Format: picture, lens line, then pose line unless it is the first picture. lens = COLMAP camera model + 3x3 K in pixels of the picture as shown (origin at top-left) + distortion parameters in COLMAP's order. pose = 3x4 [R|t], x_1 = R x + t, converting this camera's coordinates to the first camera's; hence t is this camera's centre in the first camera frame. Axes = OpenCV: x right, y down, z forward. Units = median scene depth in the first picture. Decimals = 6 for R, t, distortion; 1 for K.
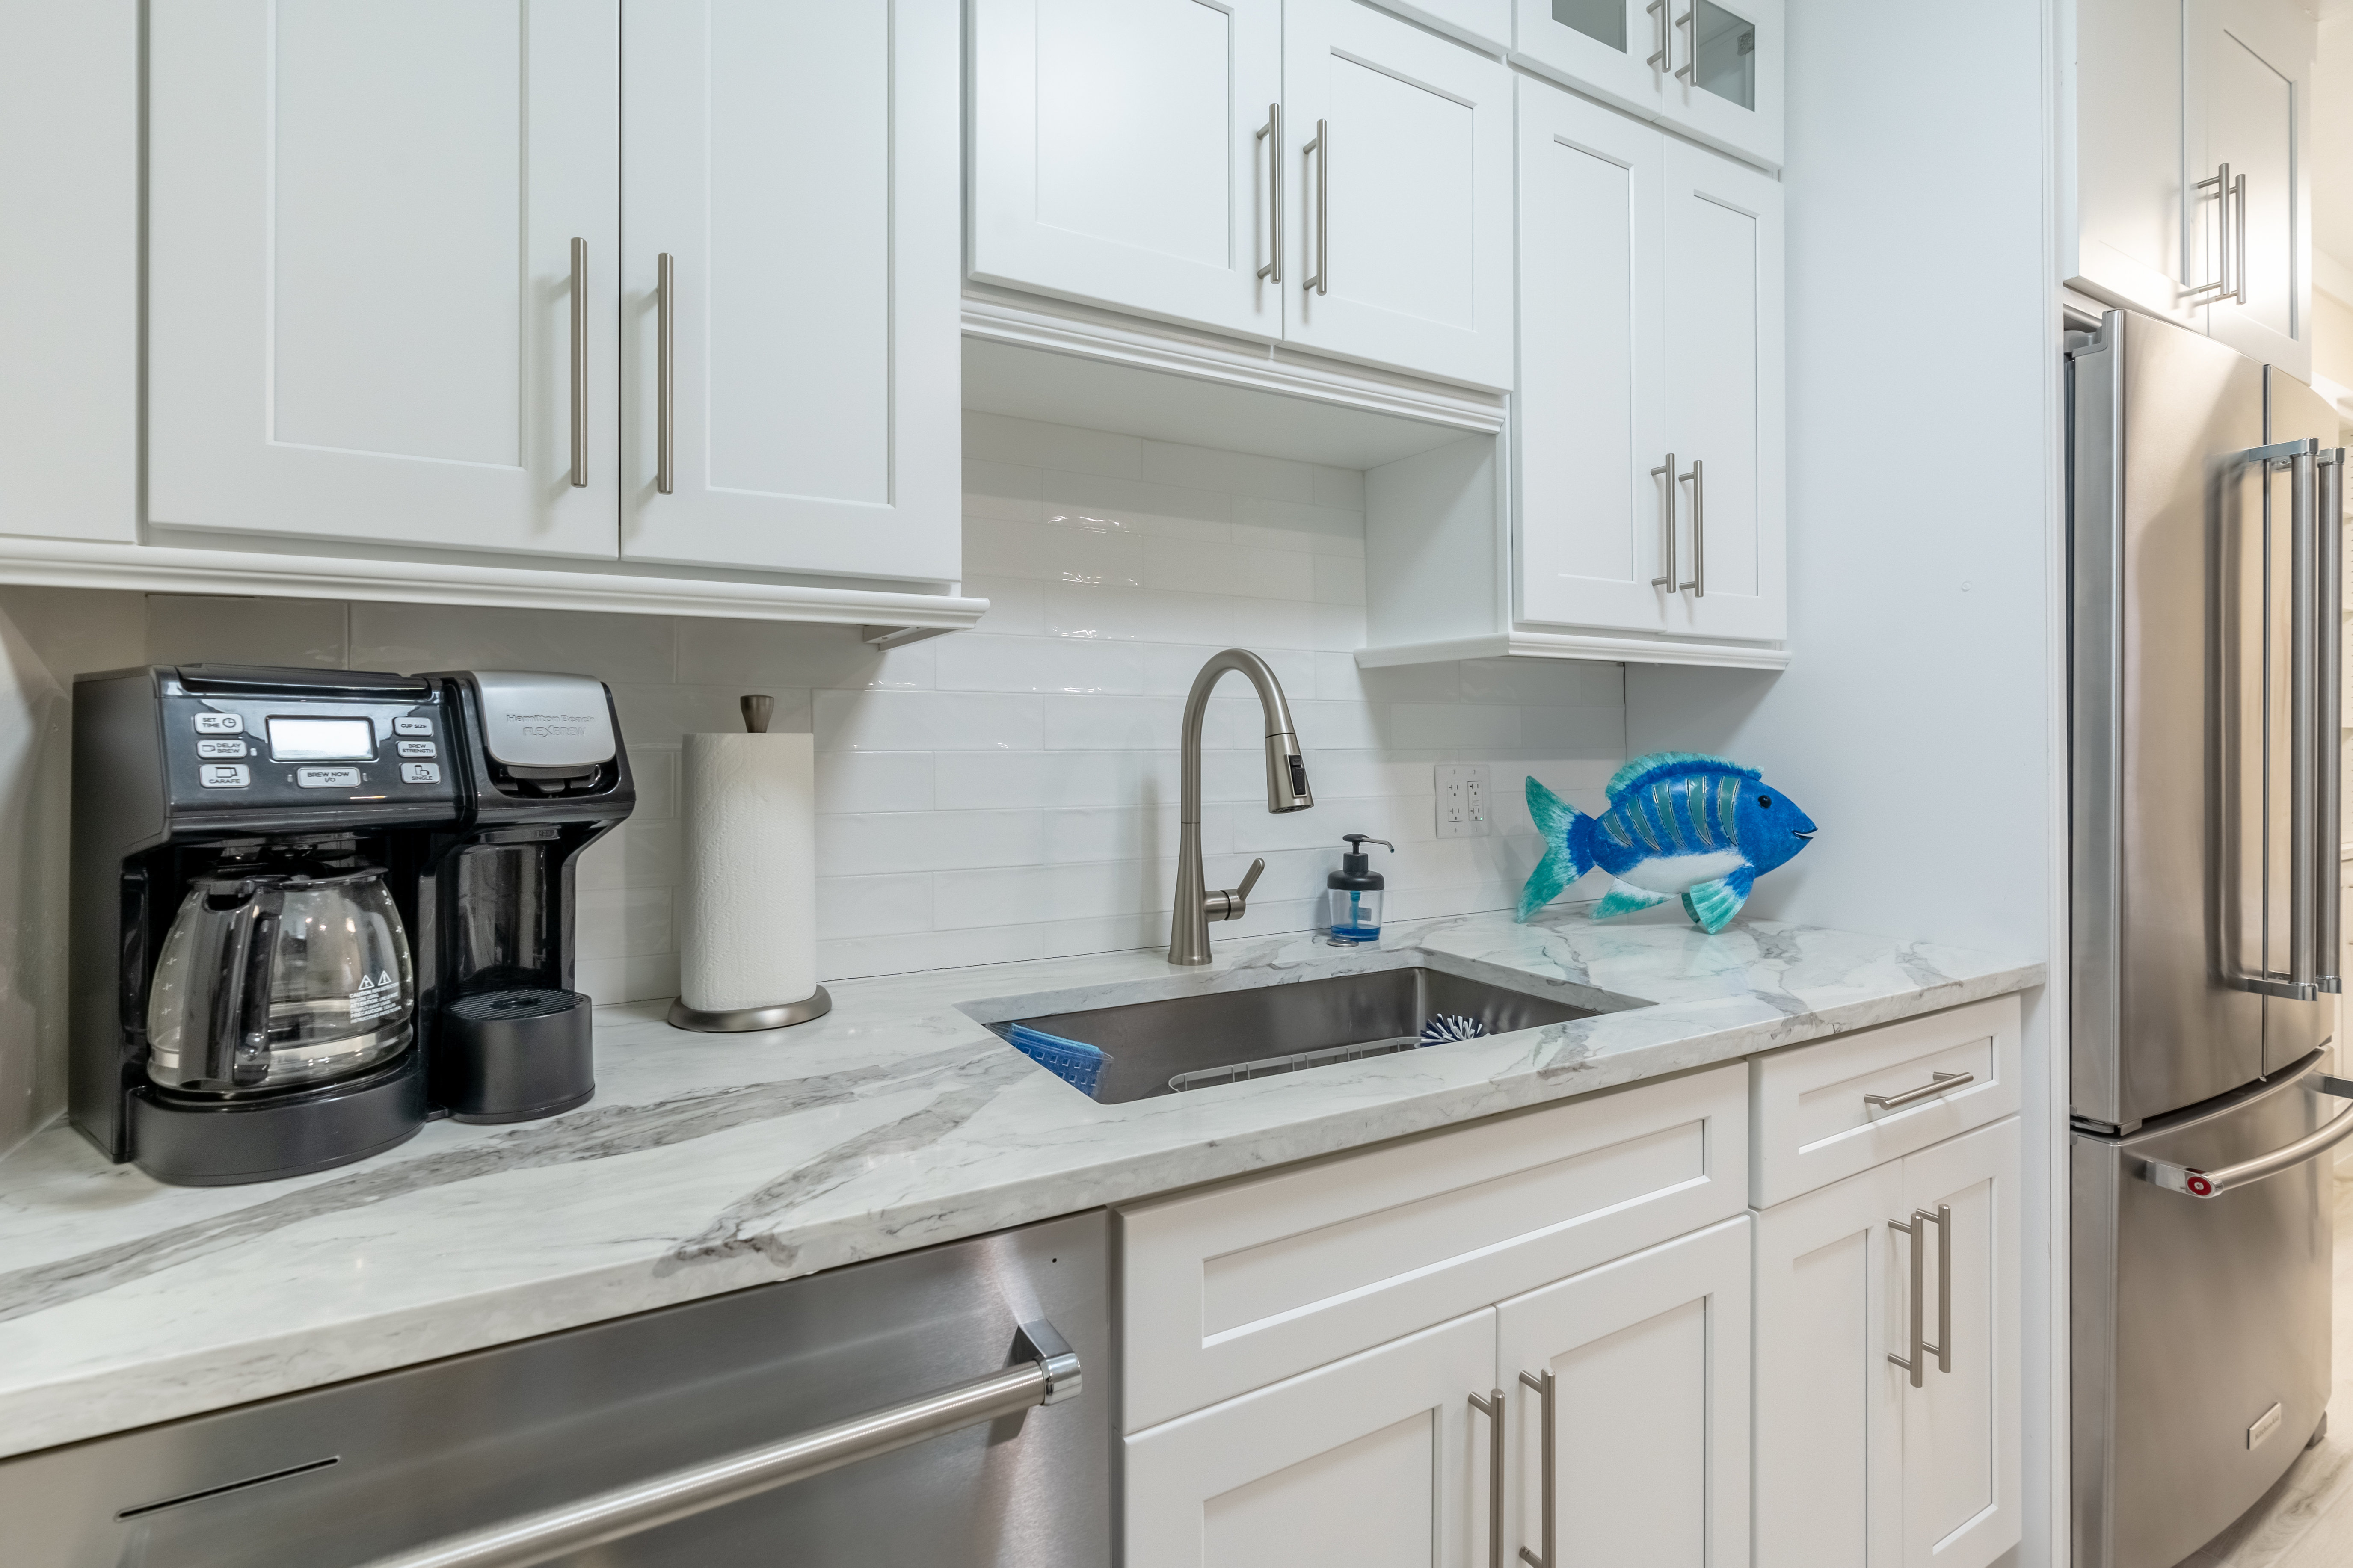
lens RADIAL K [[1075.6, 0, 1165.5], [0, 1075.6, 735.1], [0, 0, 1]] dist [-0.007084, 0.001936]
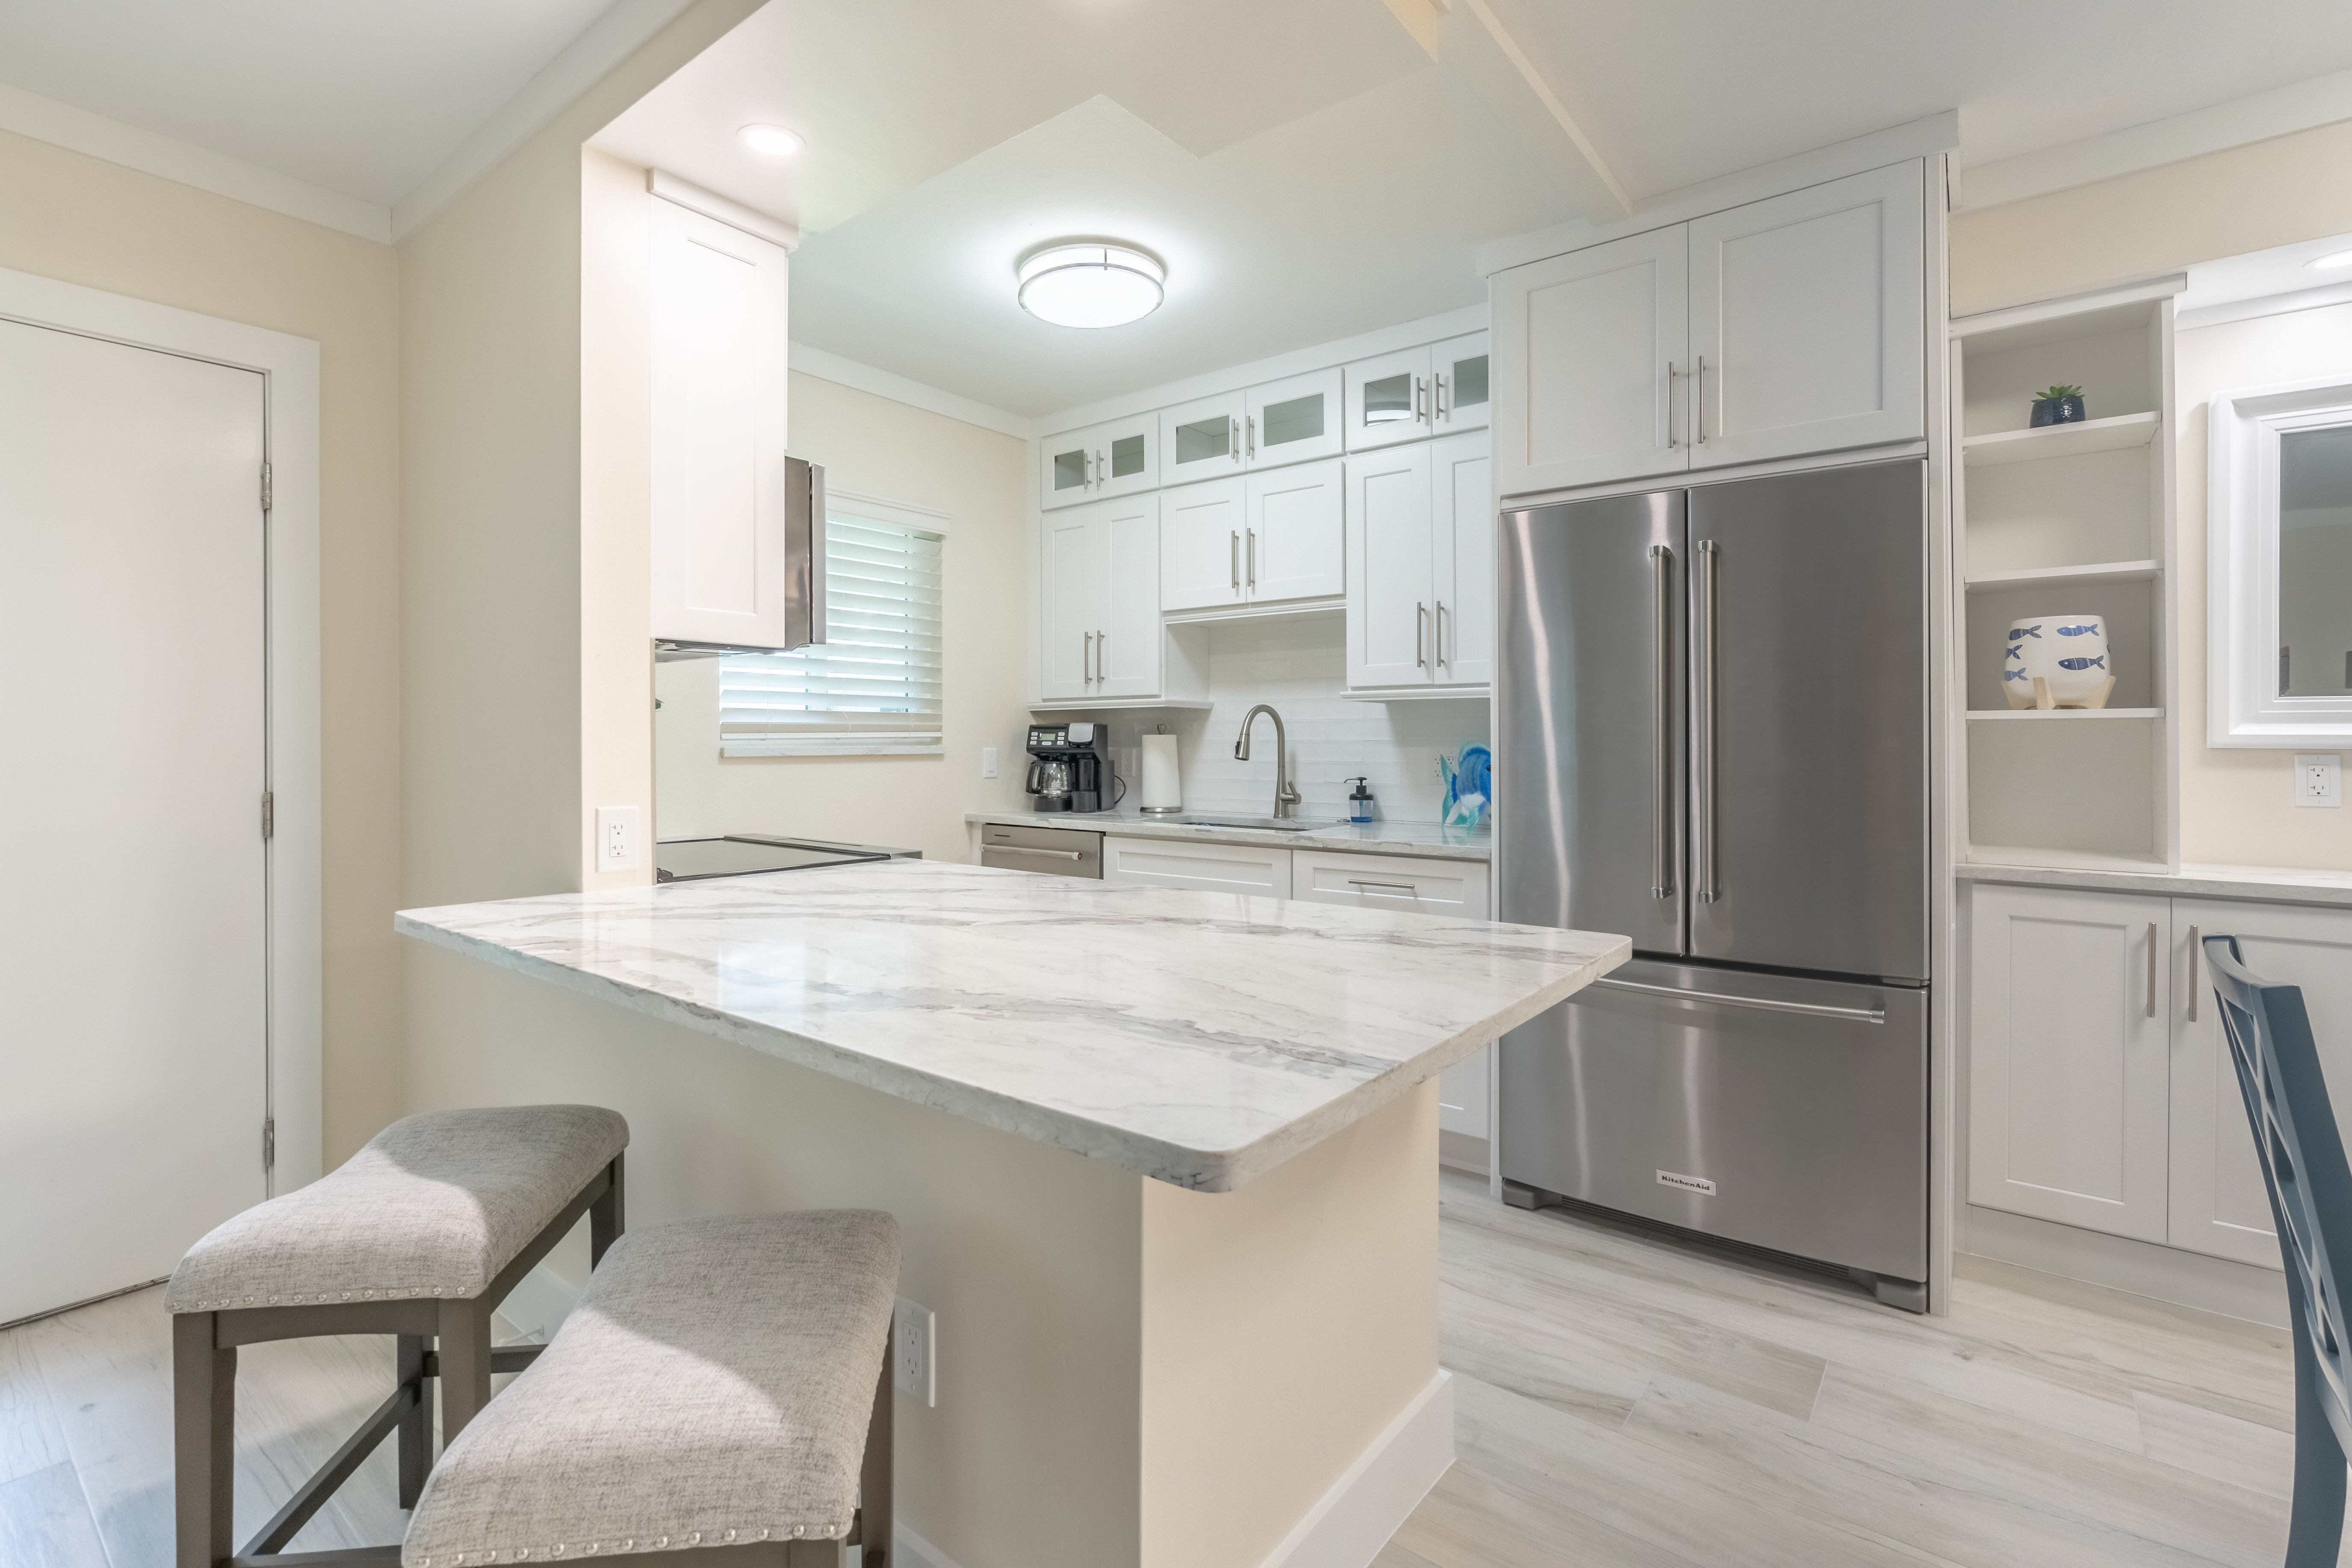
lens RADIAL K [[1075.3, 0, 1172.1], [0, 1075.3, 740.6], [0, 0, 1]] dist [-0.007084, 0.001936]
pose [[0.389277, 0.000432, -0.921121, 2.806603], [0.002697, 0.999995, 0.001608, 0.011990], [0.921117, -0.003110, 0.389274, -0.360973]]
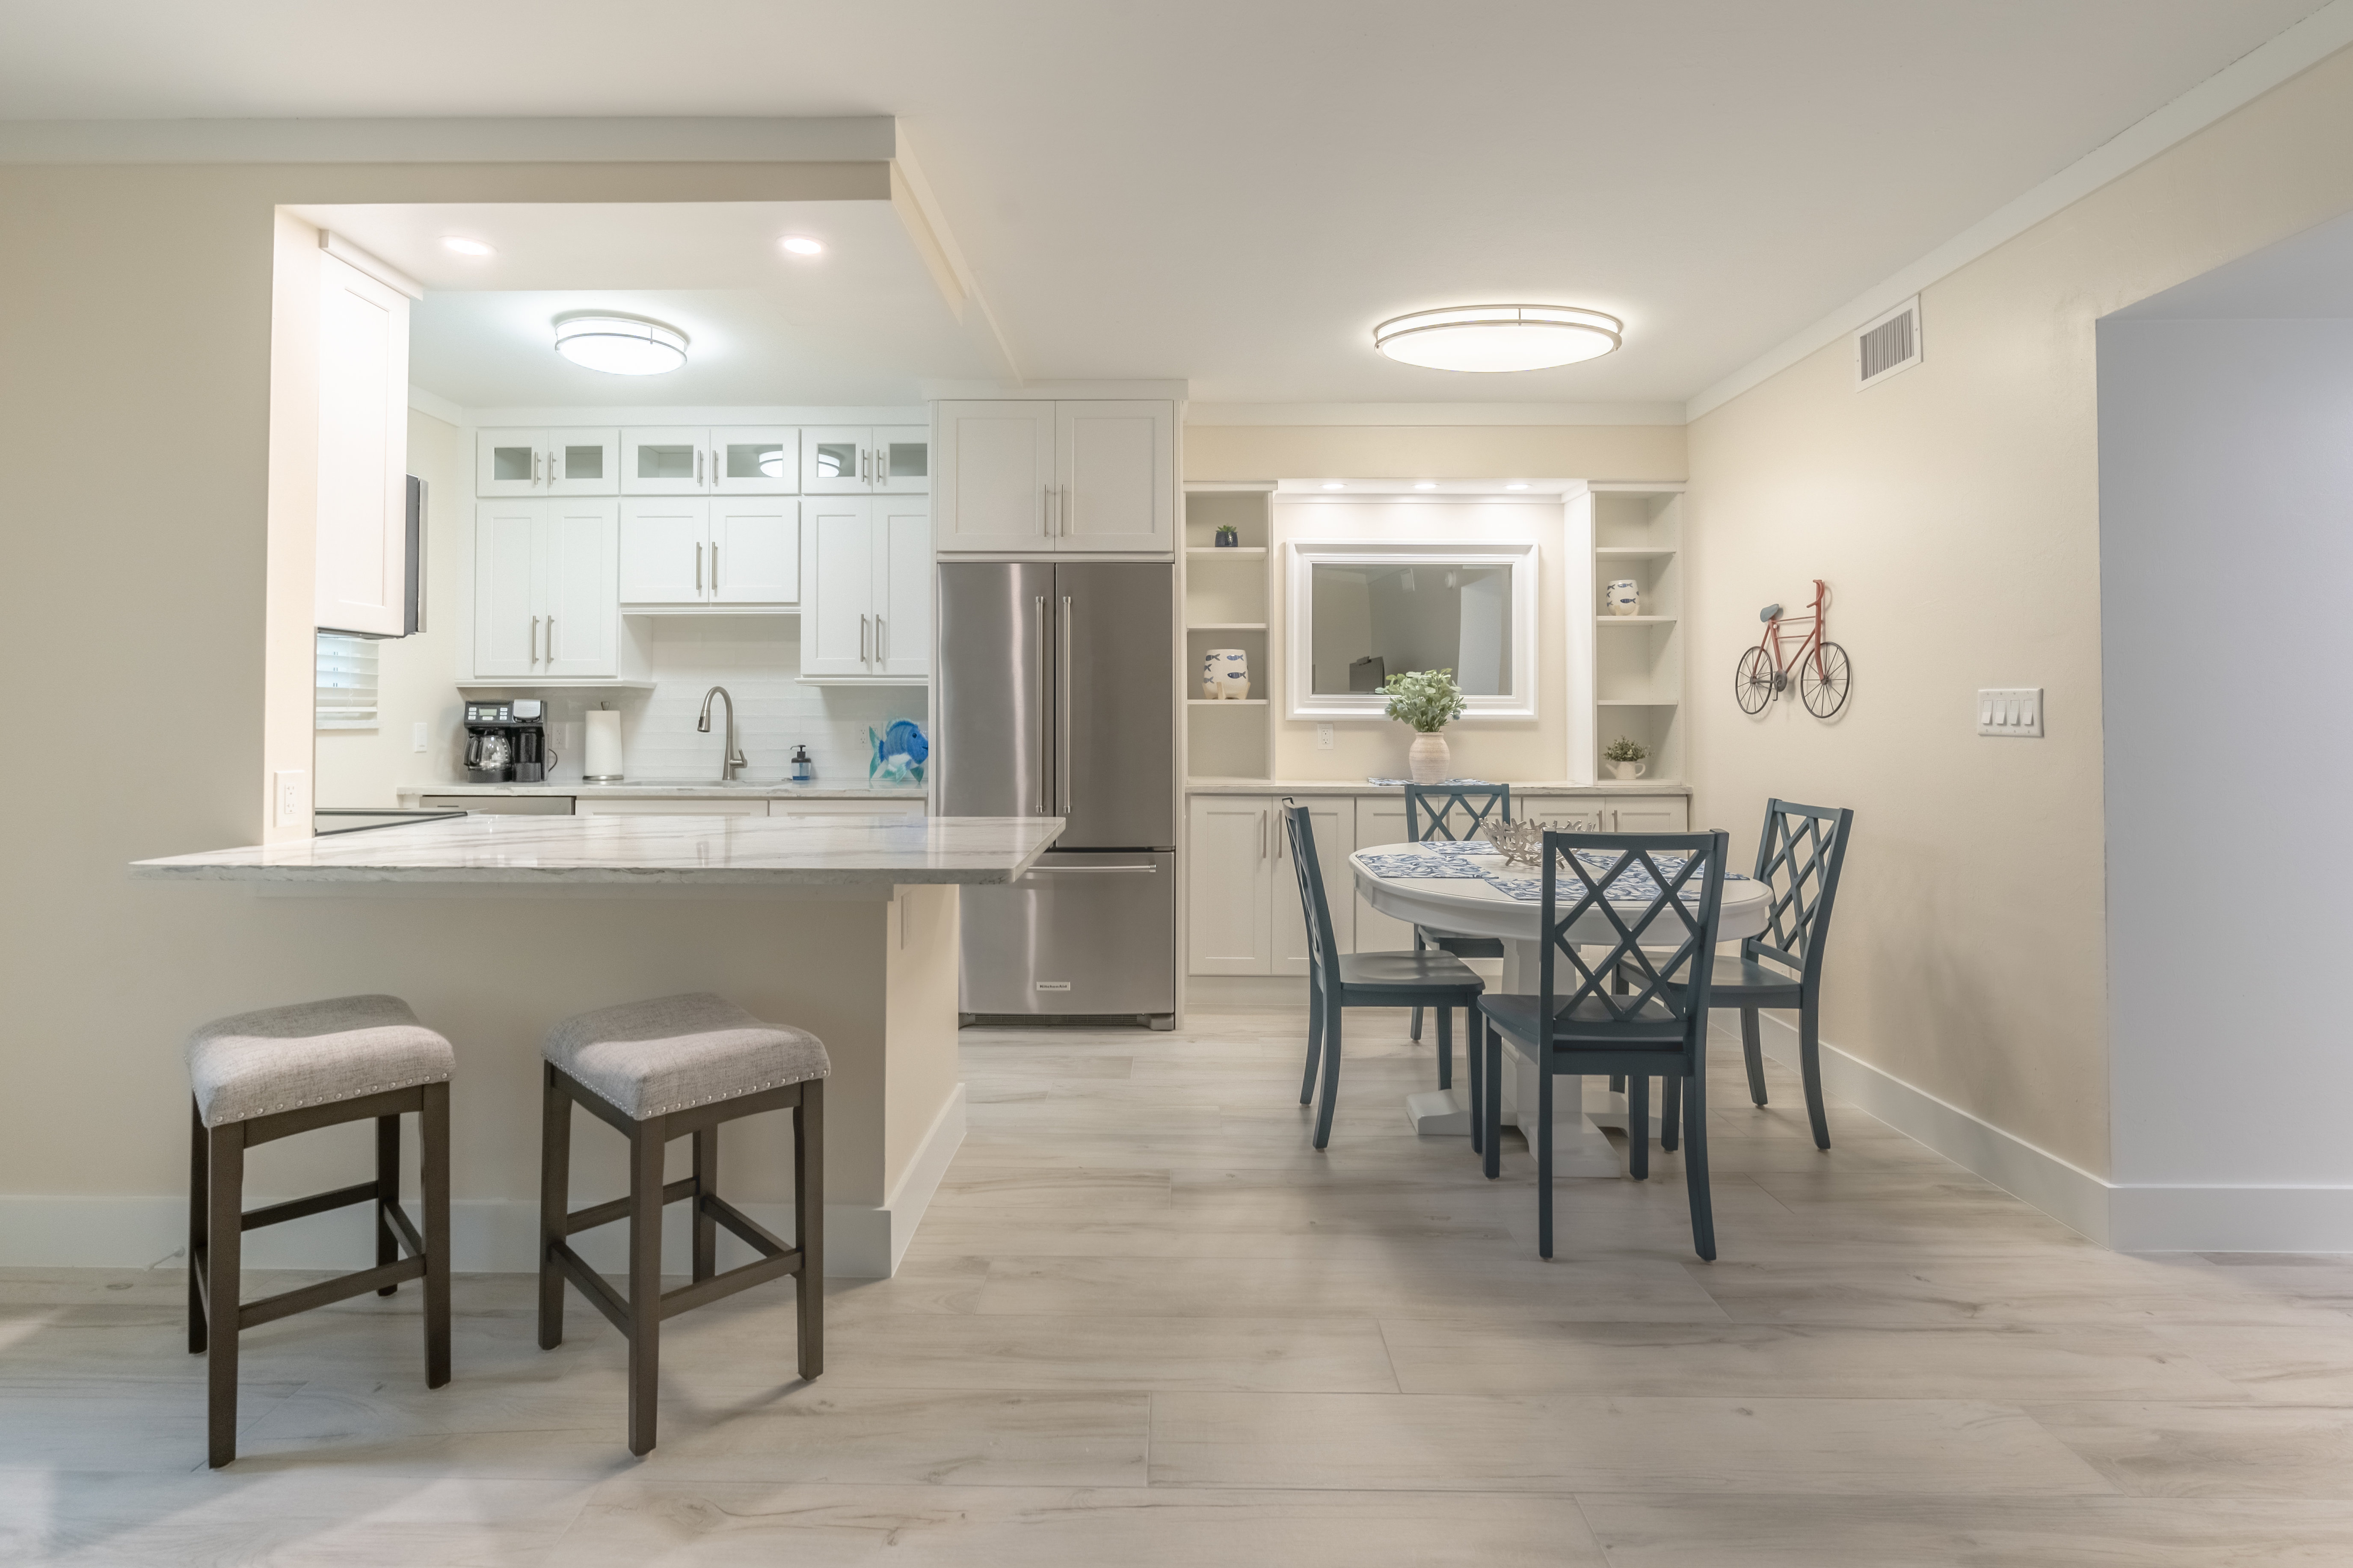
lens RADIAL K [[1075.6, 0, 1163.7], [0, 1075.6, 696.0], [0, 0, 1]] dist [-0.007084, 0.001936]
pose [[0.868206, -0.009517, -0.496114, 3.263209], [0.000704, 0.999839, -0.017947, 0.015418], [0.496204, 0.015233, 0.868072, -1.392171]]
